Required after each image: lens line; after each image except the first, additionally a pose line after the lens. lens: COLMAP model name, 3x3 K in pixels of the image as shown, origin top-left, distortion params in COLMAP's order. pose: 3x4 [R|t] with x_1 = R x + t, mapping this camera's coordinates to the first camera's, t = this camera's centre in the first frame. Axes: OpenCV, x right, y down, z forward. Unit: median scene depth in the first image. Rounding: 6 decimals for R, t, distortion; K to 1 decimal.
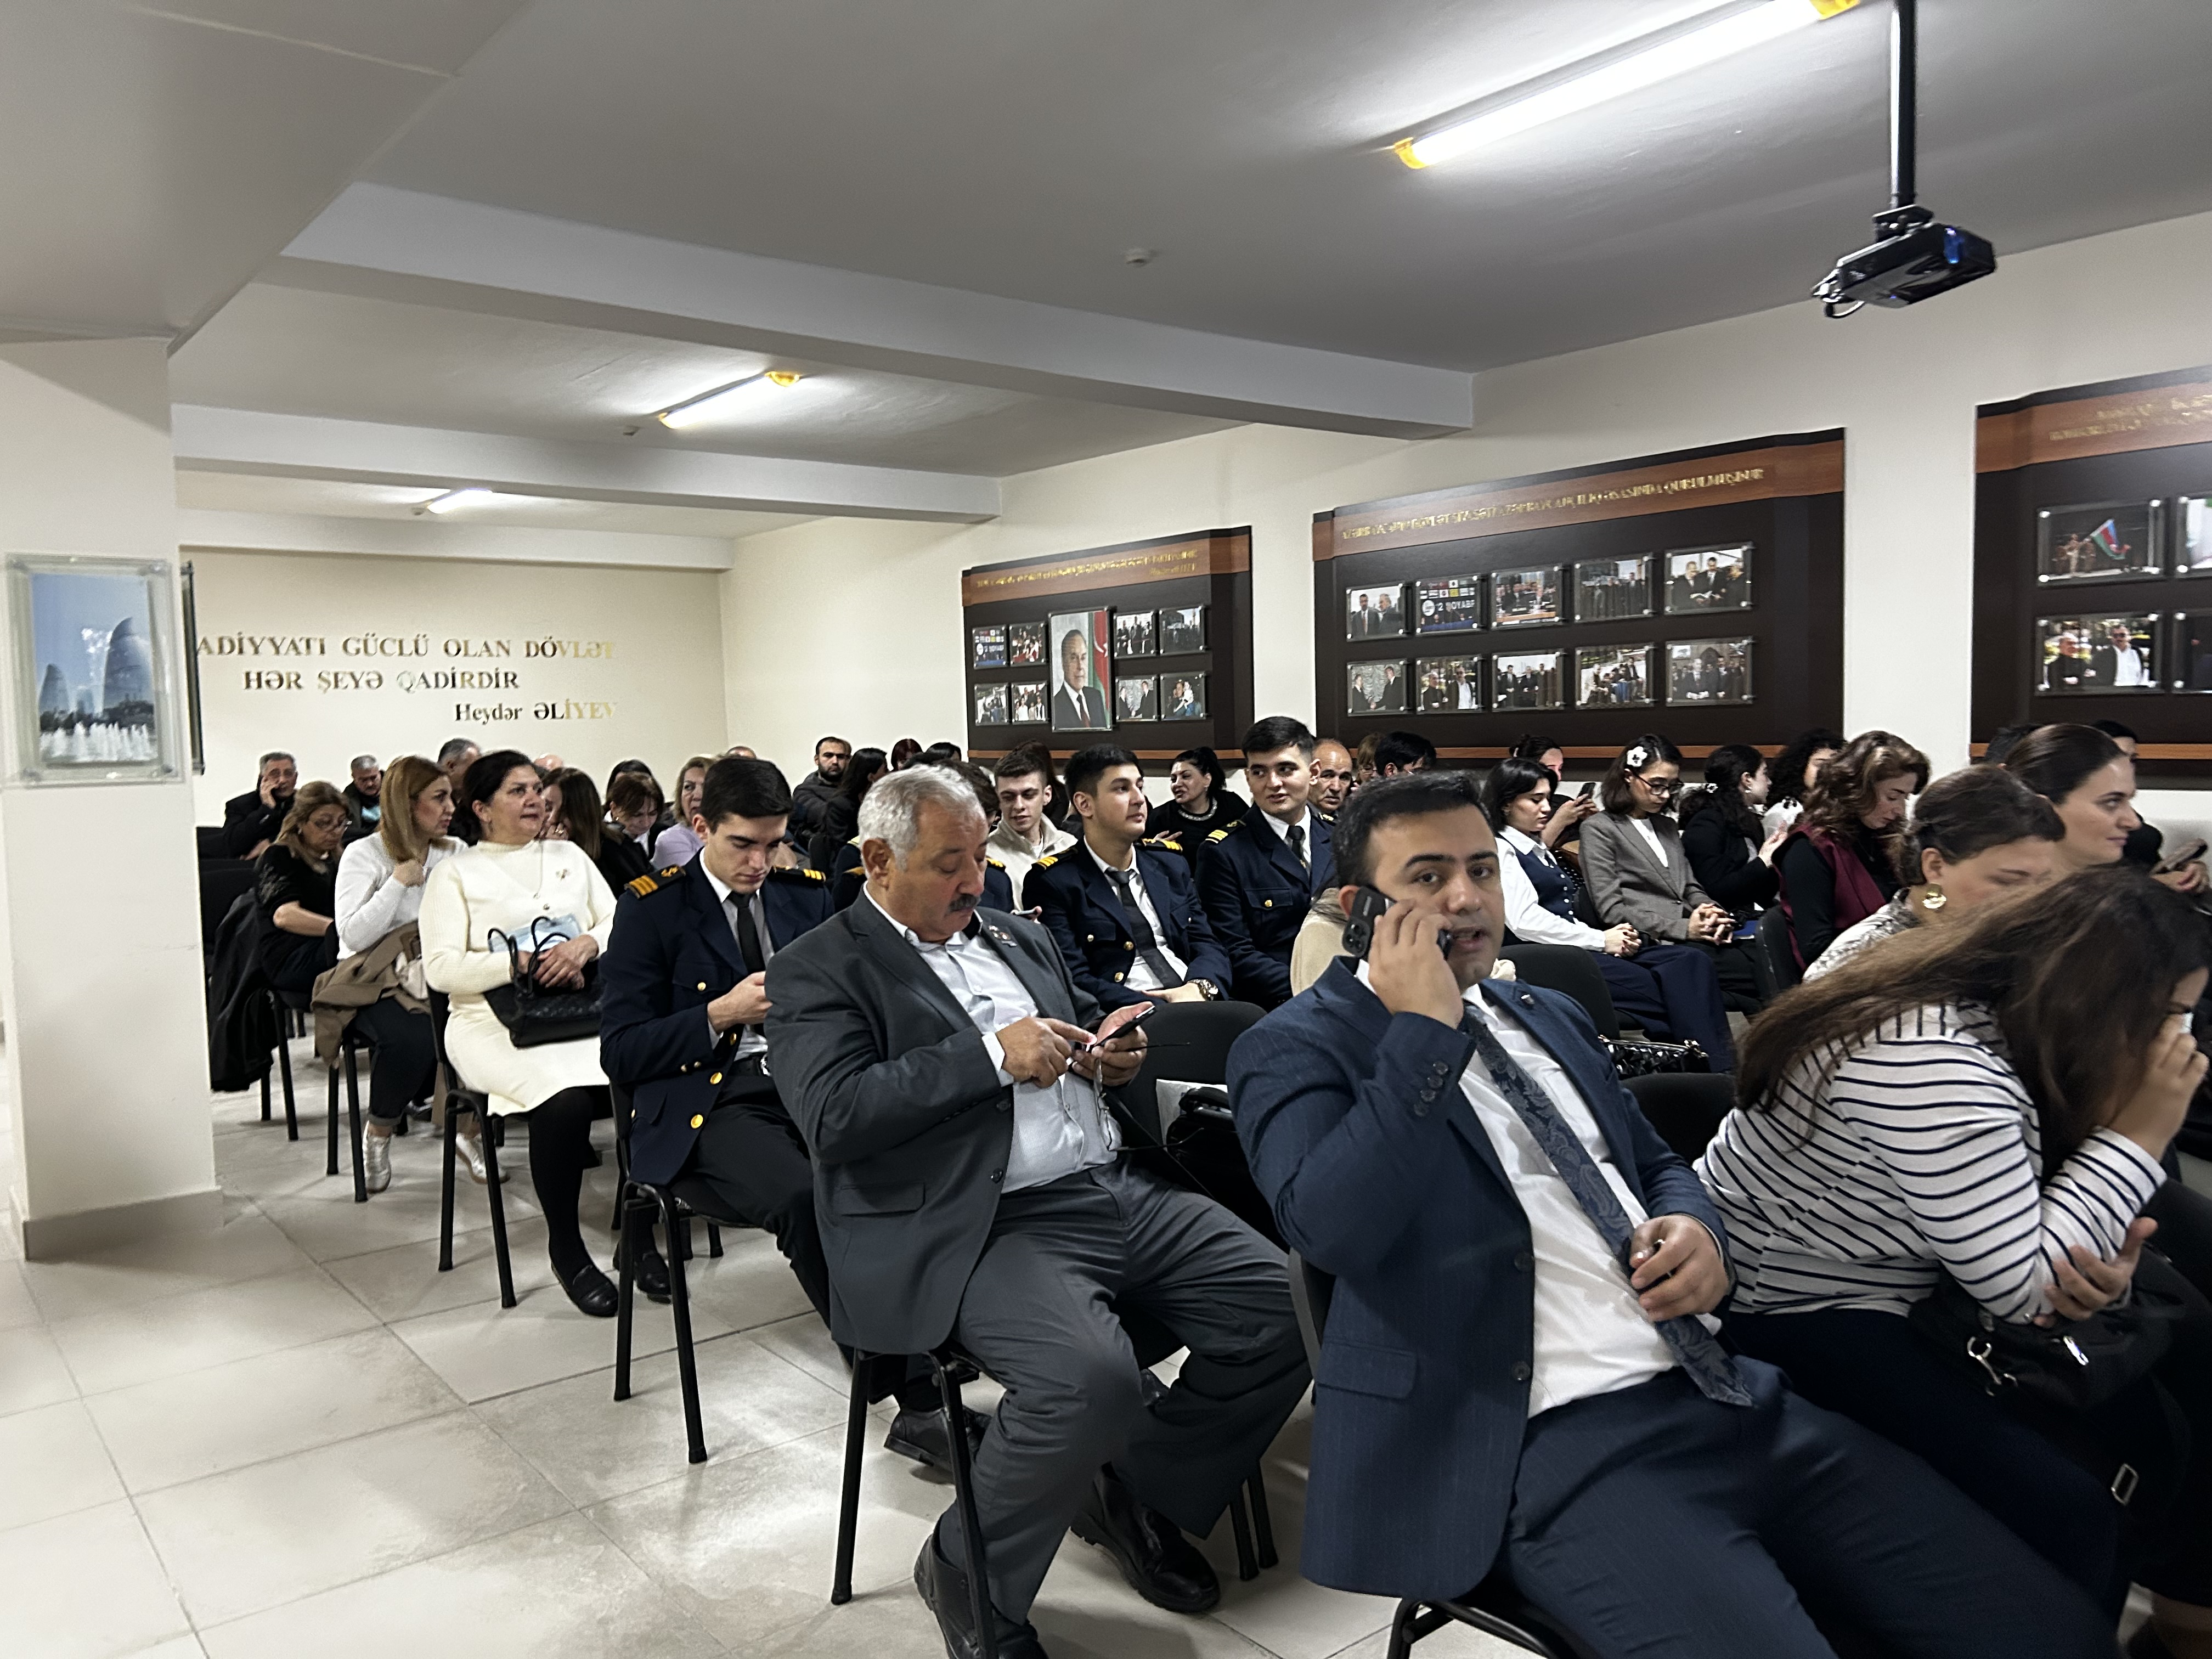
lens RADIAL K [[1656.3, 0, 1118.1], [0, 1656.3, 827.8], [0, 0, 1]] dist [0.093612, -0.163534]
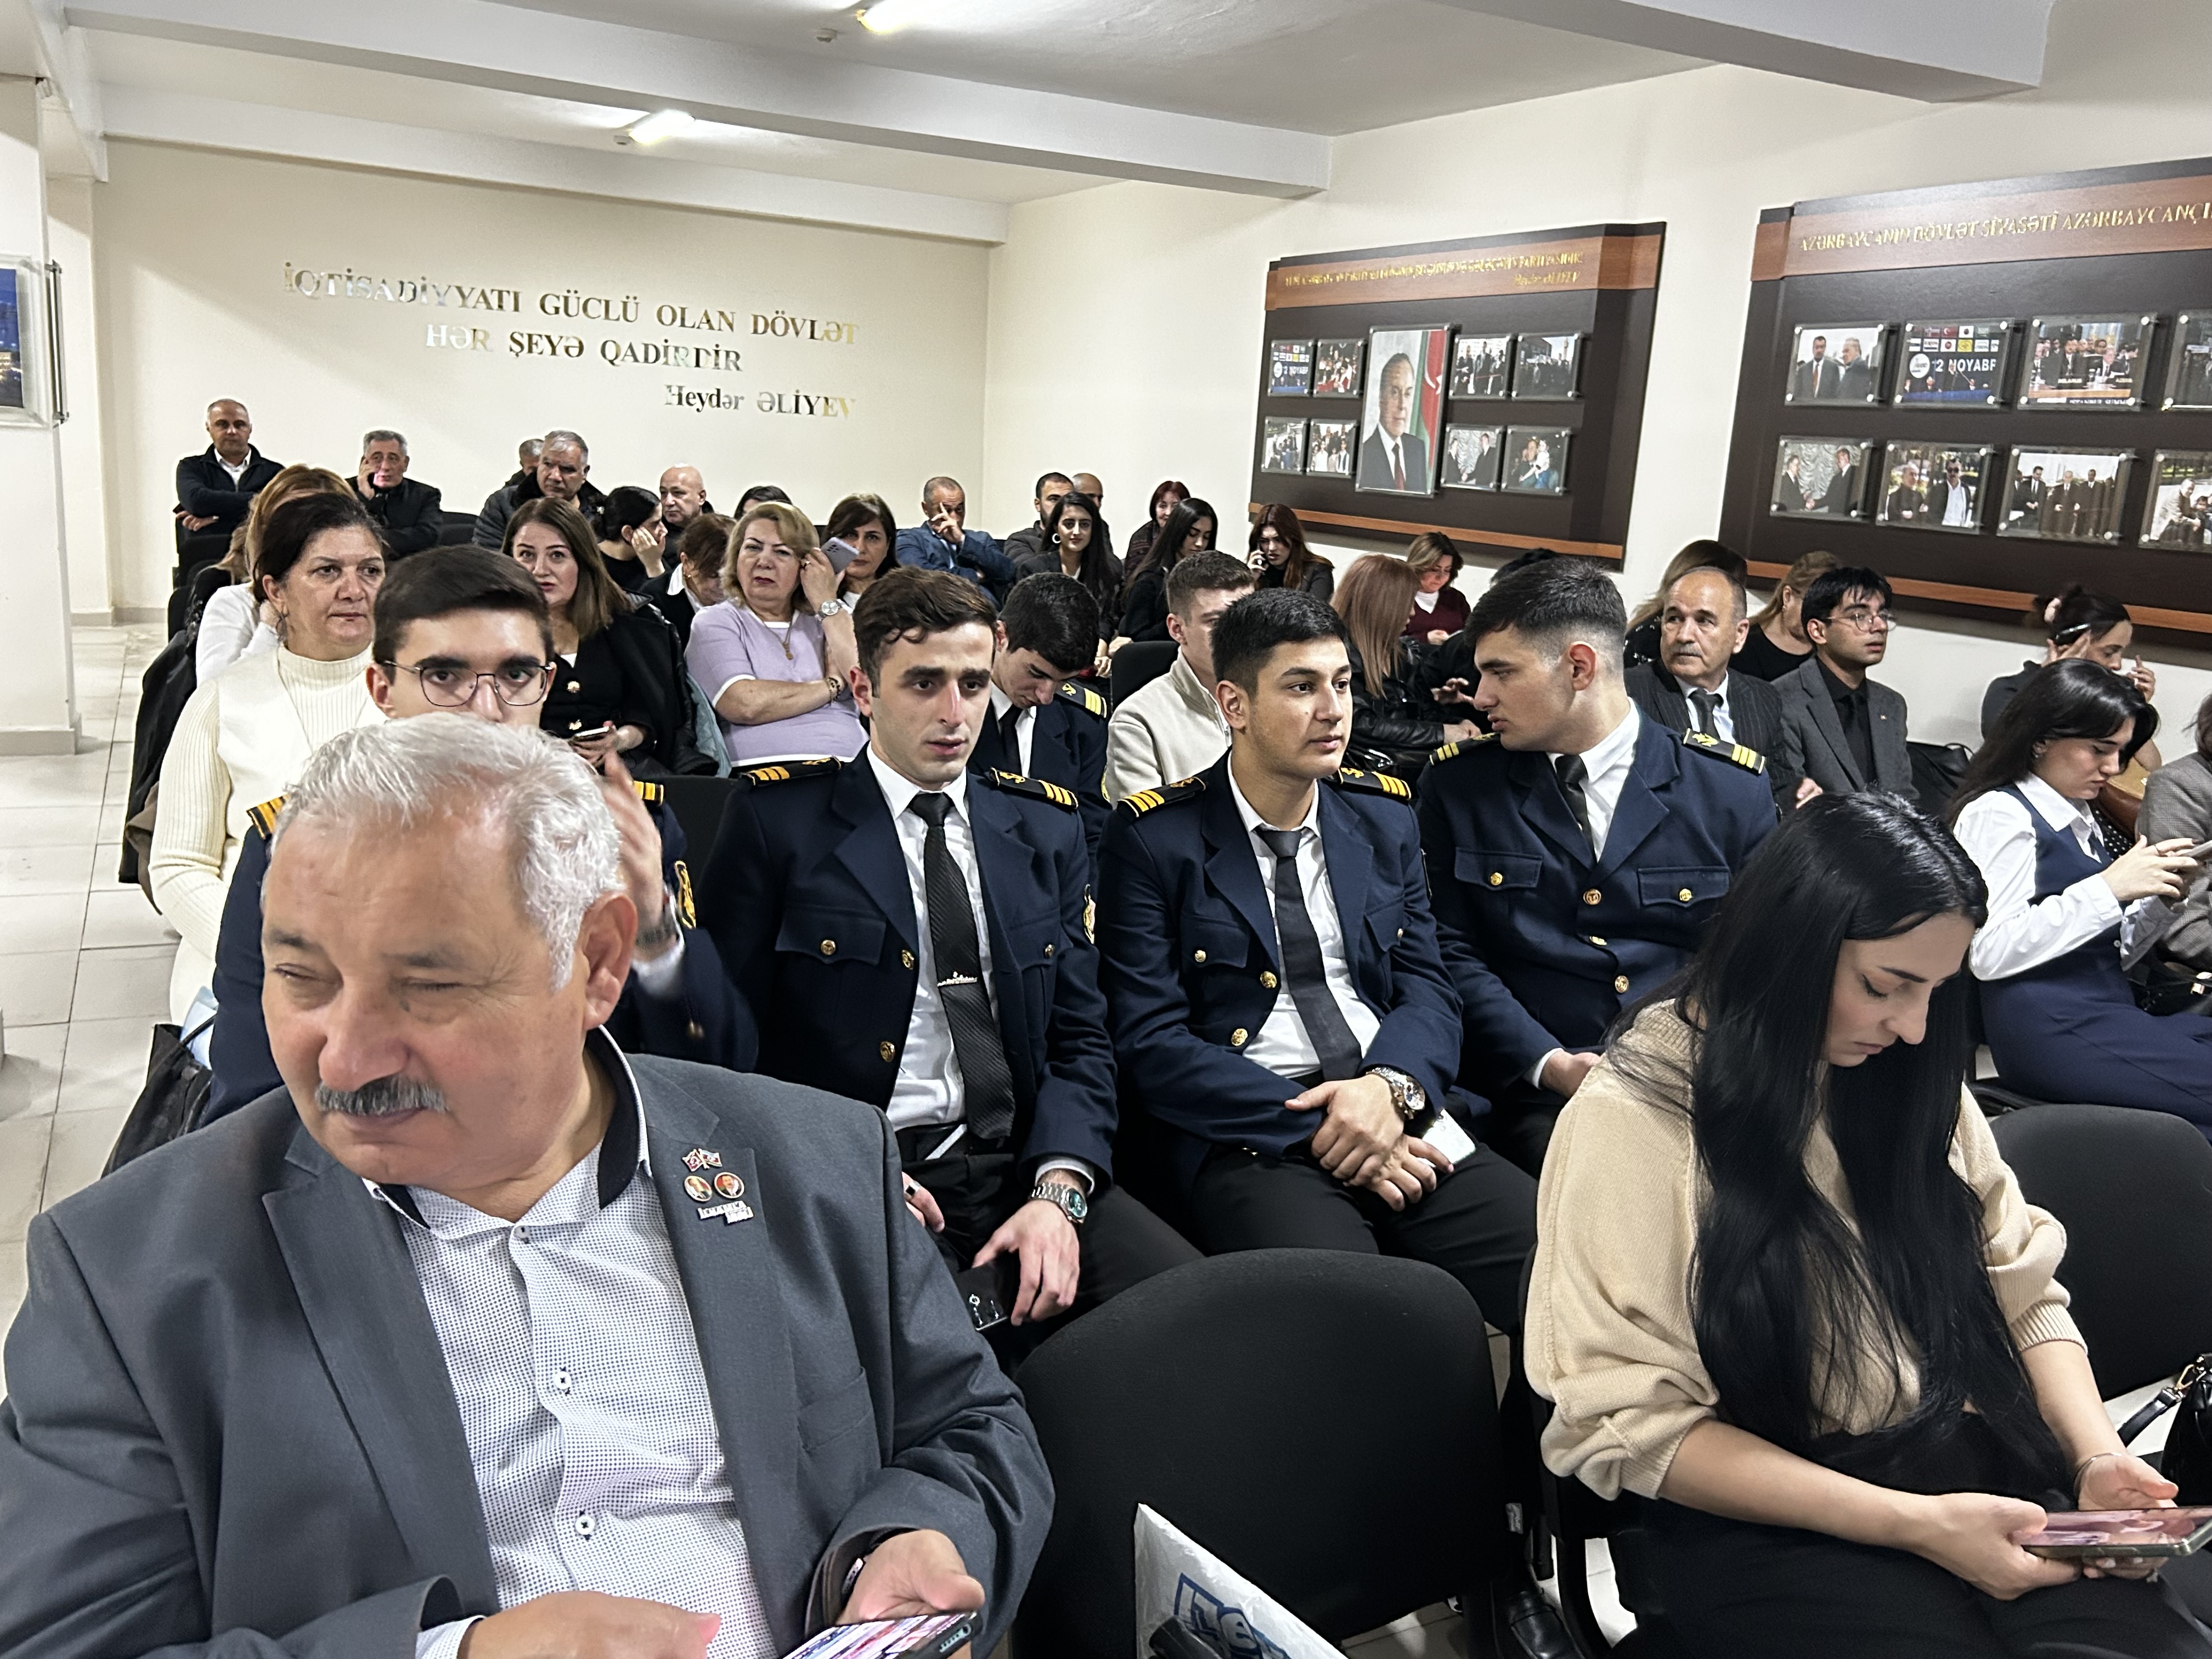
lens RADIAL K [[1810.4, 0, 1127.7], [0, 1810.4, 821.6], [0, 0, 1]] dist [0.018332, -0.010219]
pose [[0.976473, 0.127421, -0.173965, 0.028538], [-0.101449, 0.983343, 0.150815, -0.031780], [0.190284, -0.129618, 0.973135, 0.219367]]
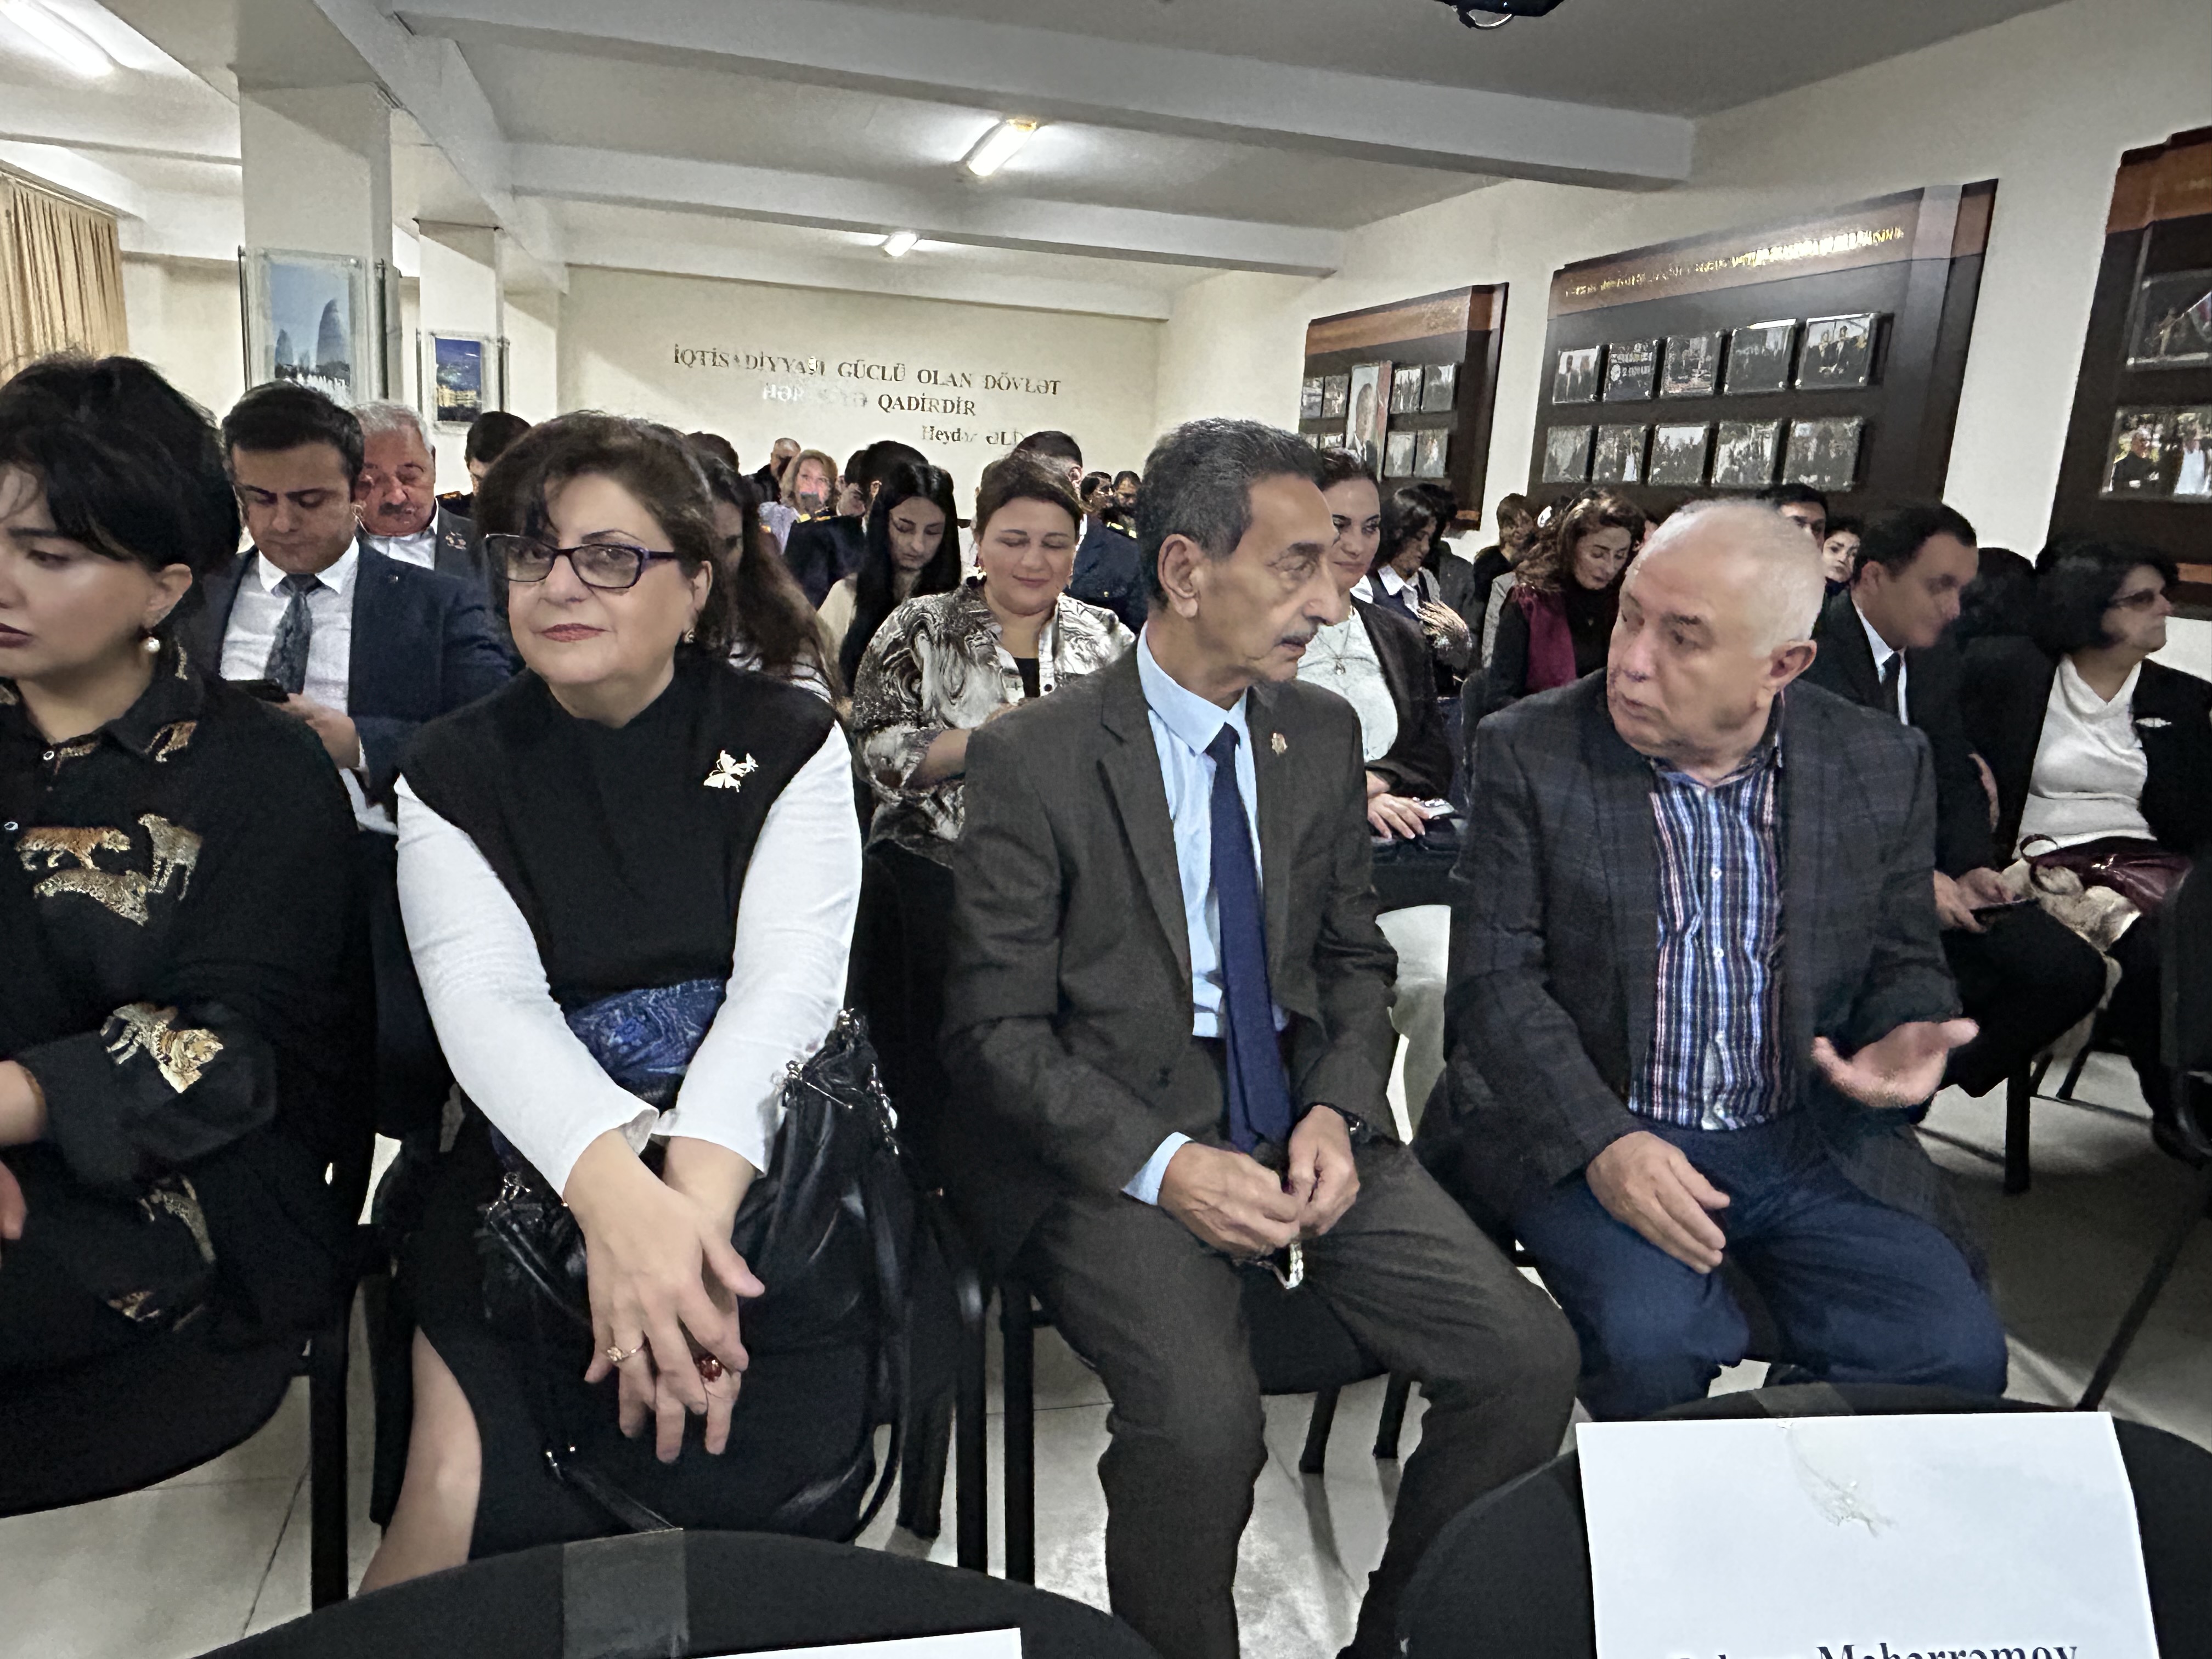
lens RADIAL K [[1543.7, 0, 1086.8], [0, 1543.7, 840.0], [0, 0, 1]] dist [-0.000910, -0.007628]
pose [[0.905225, 0.175656, -0.386927, 0.313065], [-0.112512, 0.977142, 0.180374, 0.007009], [0.409766, -0.119745, 0.904297, 0.027133]]
